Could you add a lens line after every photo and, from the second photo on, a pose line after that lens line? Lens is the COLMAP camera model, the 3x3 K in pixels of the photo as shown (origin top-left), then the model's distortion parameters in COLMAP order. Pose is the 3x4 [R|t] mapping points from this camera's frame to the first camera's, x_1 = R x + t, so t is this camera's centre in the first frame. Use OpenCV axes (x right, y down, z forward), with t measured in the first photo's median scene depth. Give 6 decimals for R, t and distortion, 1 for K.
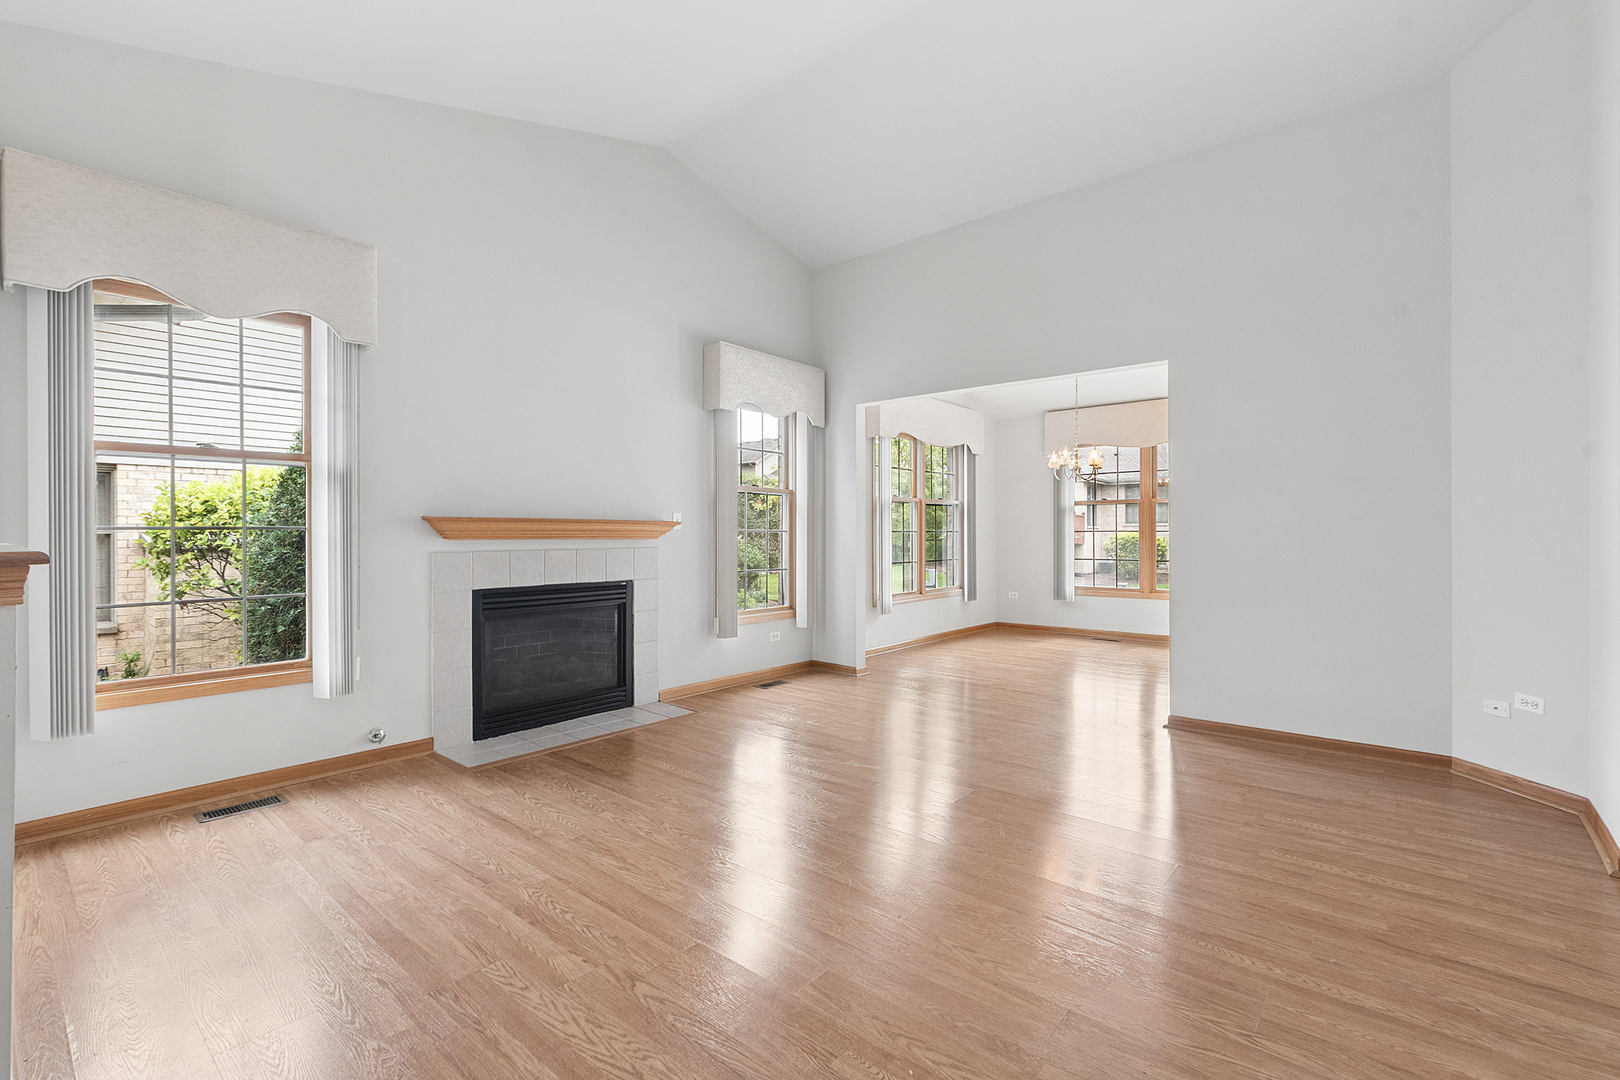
lens RADIAL K [[718.1, 0, 800.9], [0, 718.1, 530.9], [0, 0, 1]] dist [-0.005443, 0.001890]
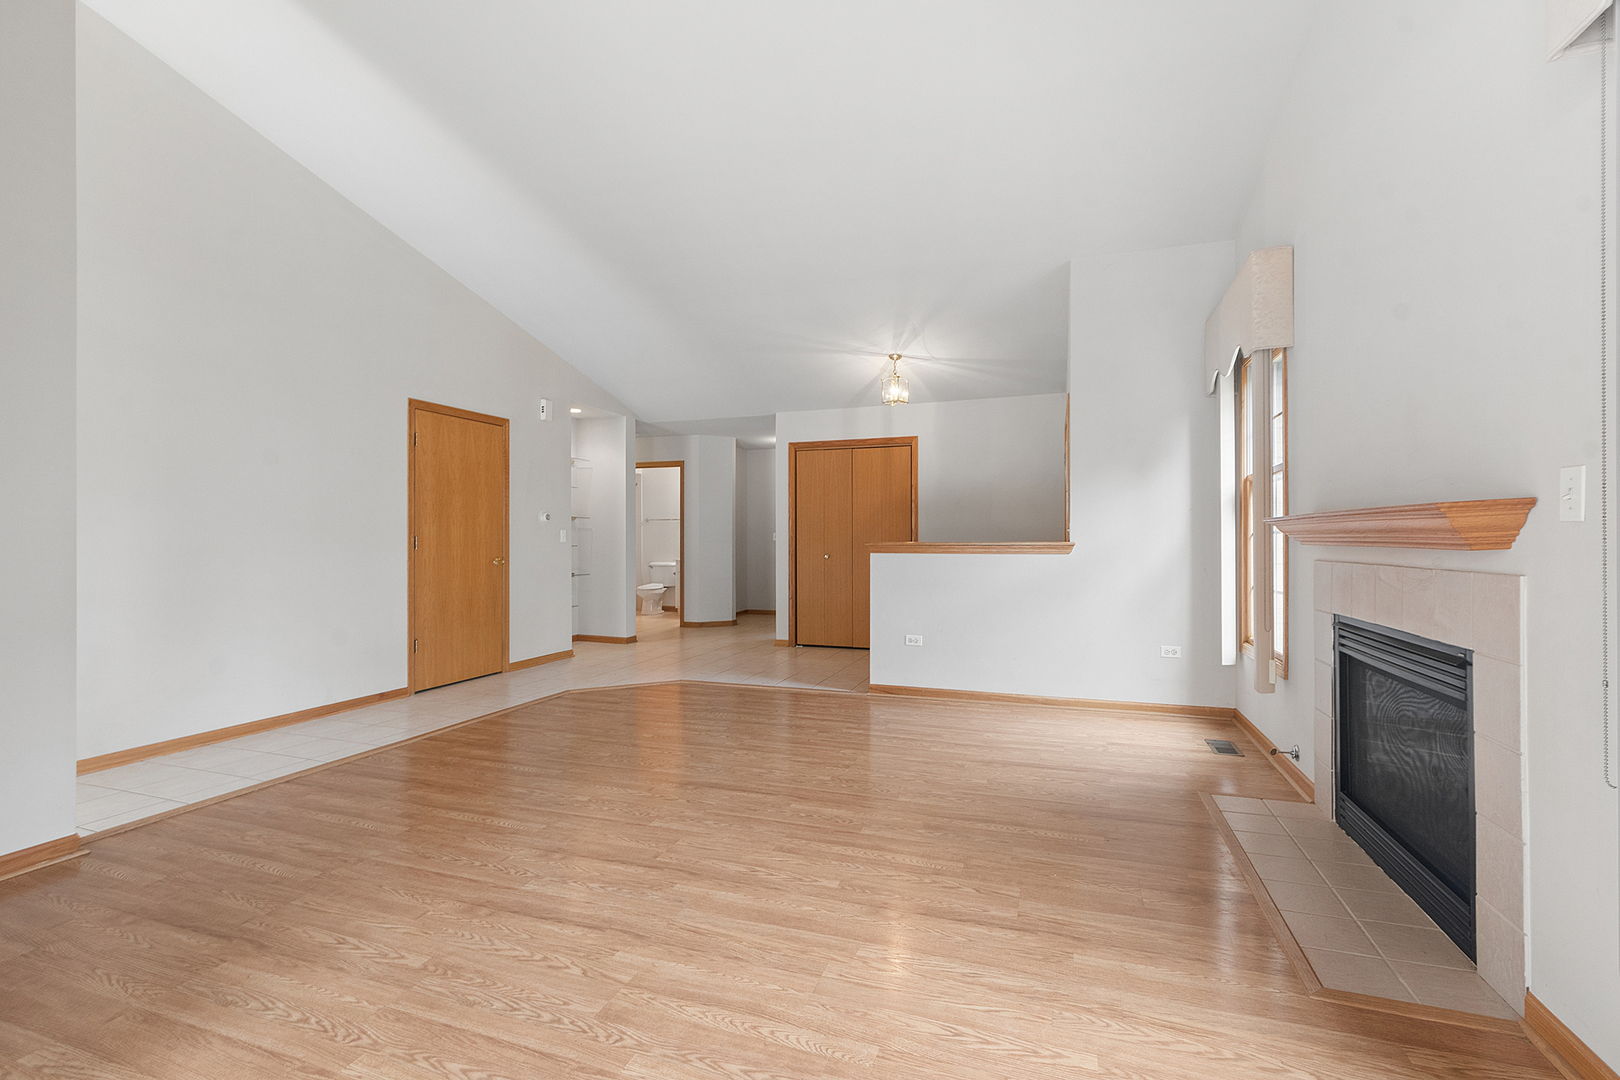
lens RADIAL K [[718.1, 0, 809.4], [0, 718.1, 540.5], [0, 0, 1]] dist [-0.005443, 0.001890]
pose [[-0.929586, 0.003708, -0.368586, 0.223284], [0.004432, 0.999990, -0.001116, 0.003973], [0.368578, -0.002671, -0.929593, 1.073340]]
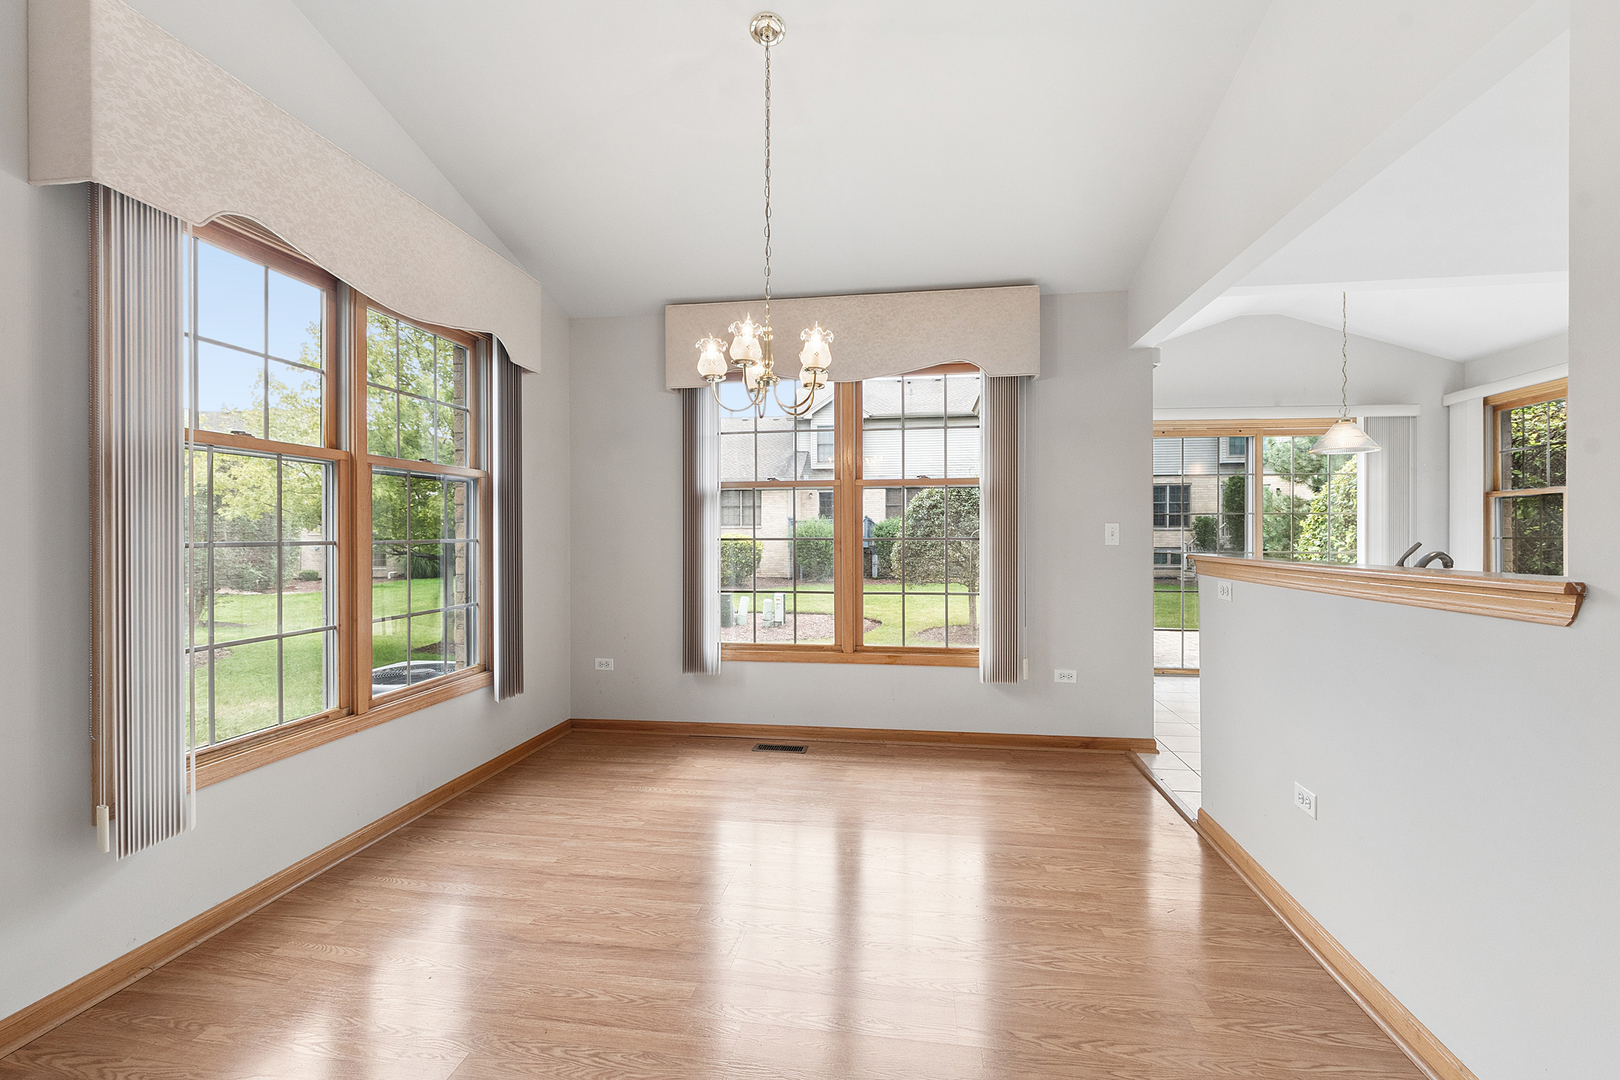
lens RADIAL K [[718.1, 0, 811.6], [0, 718.1, 536.3], [0, 0, 1]] dist [-0.005443, 0.001890]
pose [[0.842164, -0.000344, 0.539221, 0.229553], [-0.001450, 0.999995, 0.002903, -0.004792], [-0.539219, -0.003227, 0.842160, 0.778127]]
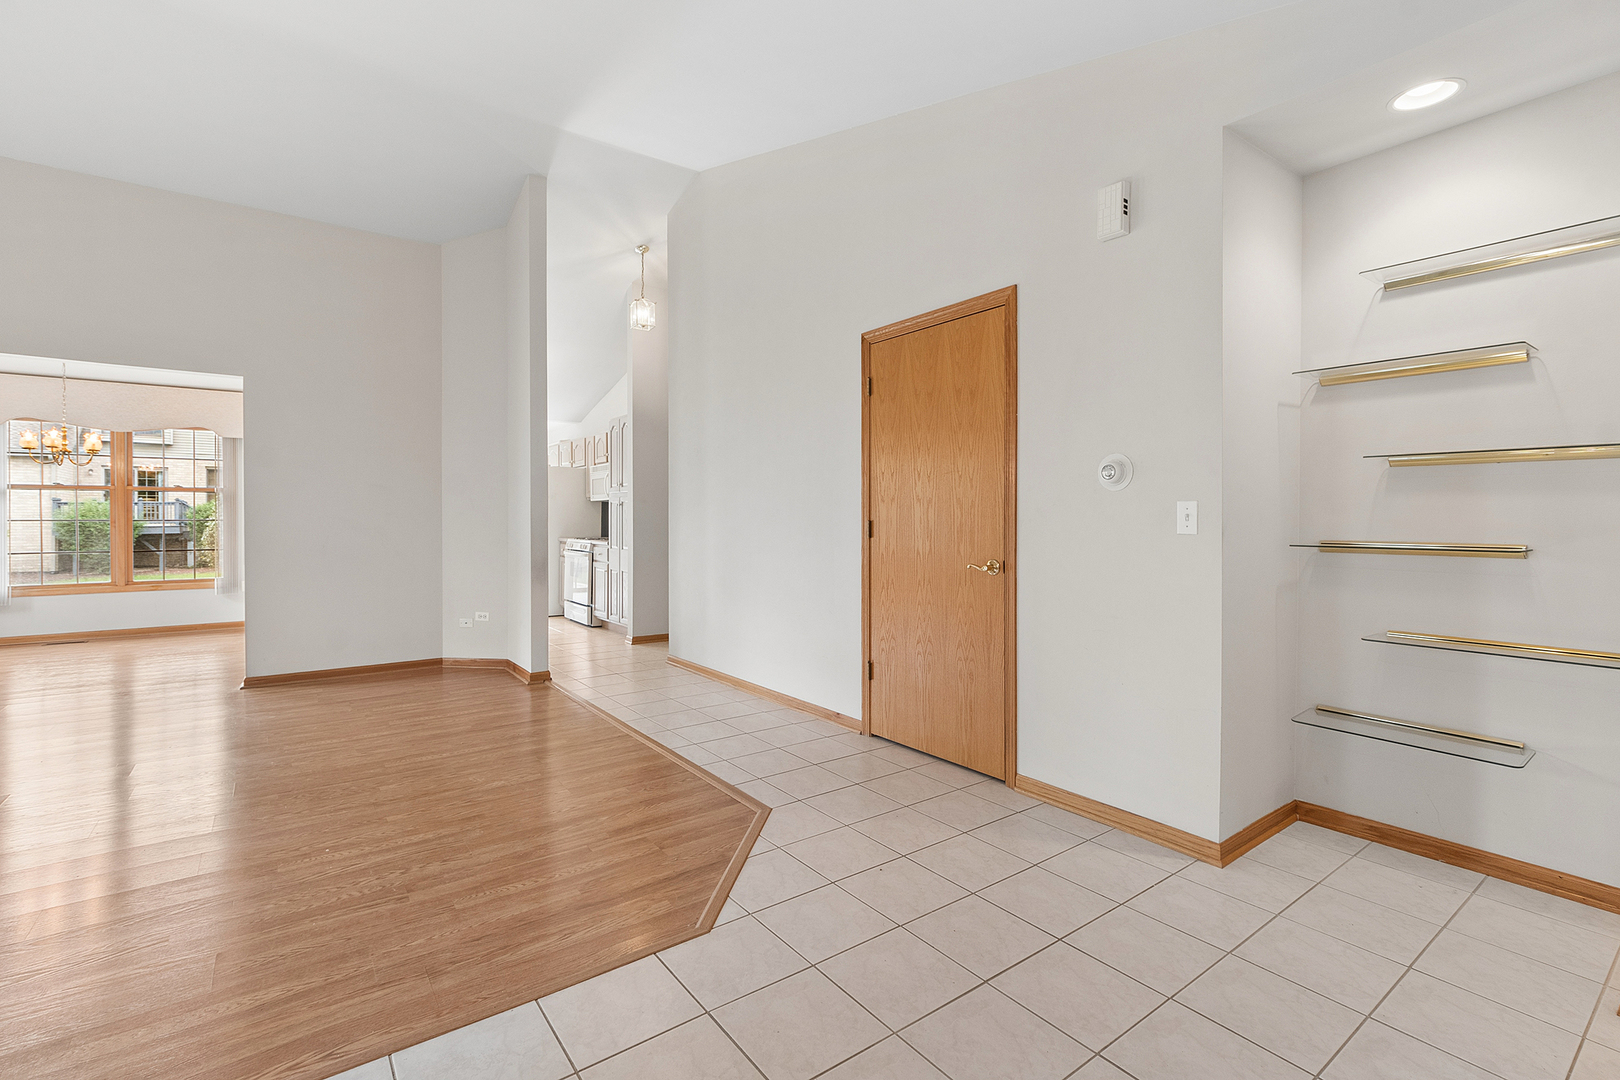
lens RADIAL K [[718.1, 0, 816.2], [0, 718.1, 524.5], [0, 0, 1]] dist [-0.005443, 0.001890]
pose [[0.210119, -0.002464, 0.977673, -0.343893], [-0.005319, 0.999979, 0.003663, -0.002754], [-0.977661, -0.005970, 0.210101, -0.125647]]
